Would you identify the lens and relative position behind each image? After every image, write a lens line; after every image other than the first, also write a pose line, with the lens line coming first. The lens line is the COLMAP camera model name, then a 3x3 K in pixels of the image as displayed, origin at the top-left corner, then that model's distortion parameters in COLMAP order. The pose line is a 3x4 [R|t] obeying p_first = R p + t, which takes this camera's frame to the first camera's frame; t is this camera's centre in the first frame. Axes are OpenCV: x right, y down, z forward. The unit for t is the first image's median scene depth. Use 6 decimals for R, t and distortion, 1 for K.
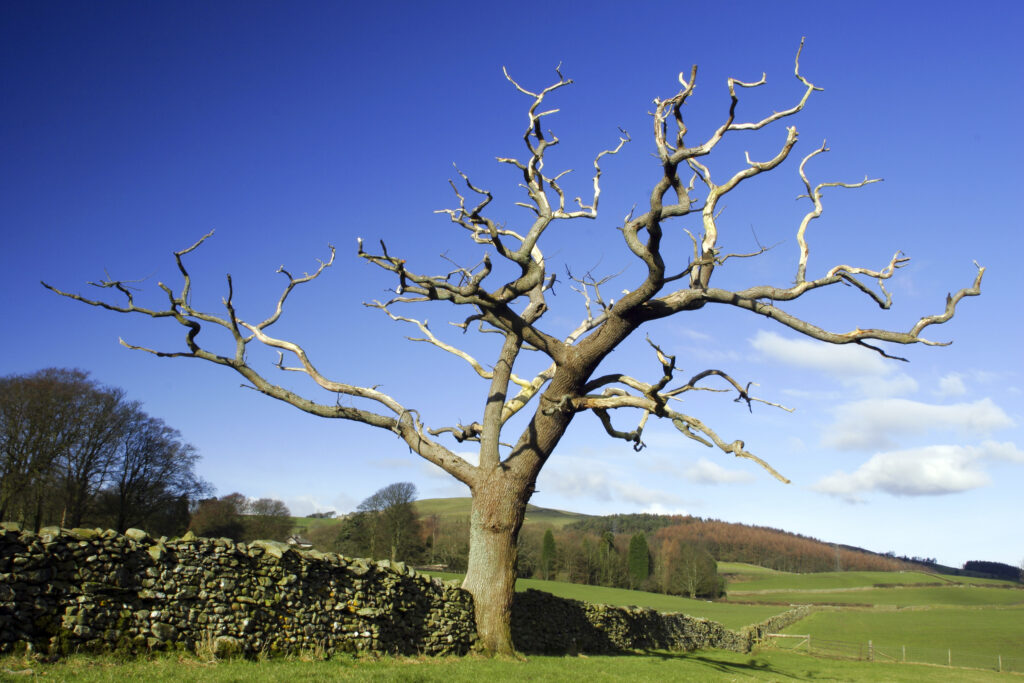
lens RADIAL K [[932.7, 0, 512.0], [0, 932.7, 341.5], [0, 0, 1]] dist [-0.123159, 0.087162]
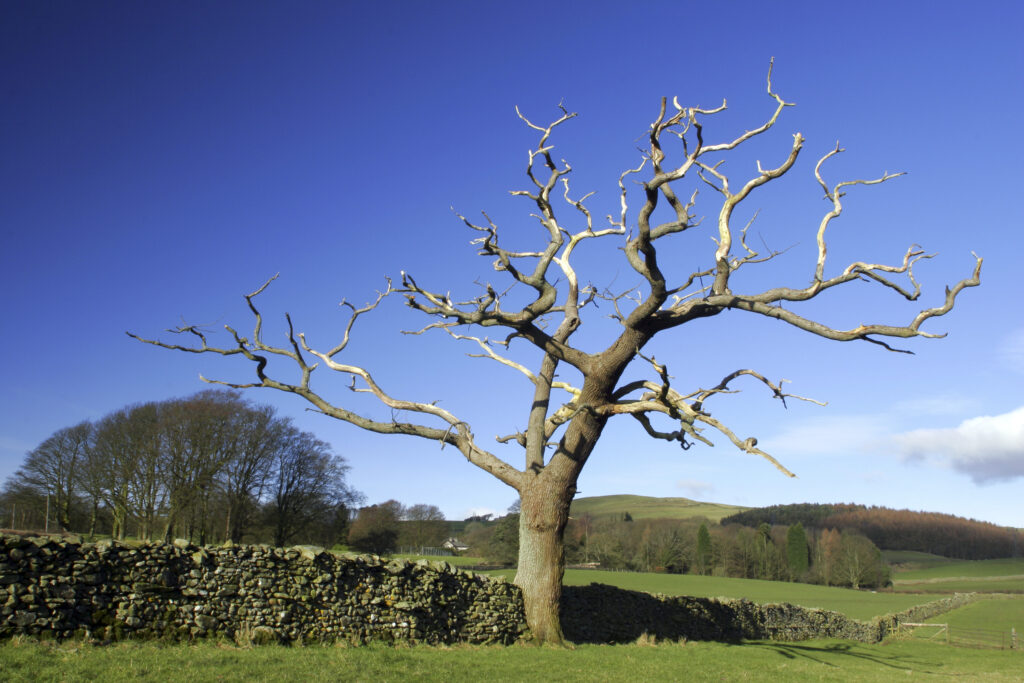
lens RADIAL K [[932.7, 0, 512.0], [0, 932.7, 341.5], [0, 0, 1]] dist [-0.123159, 0.087162]
pose [[0.985650, -0.062299, -0.156887, 0.143970], [0.062563, 0.998036, -0.003264, -0.016523], [0.156782, -0.006599, 0.987611, -0.086129]]
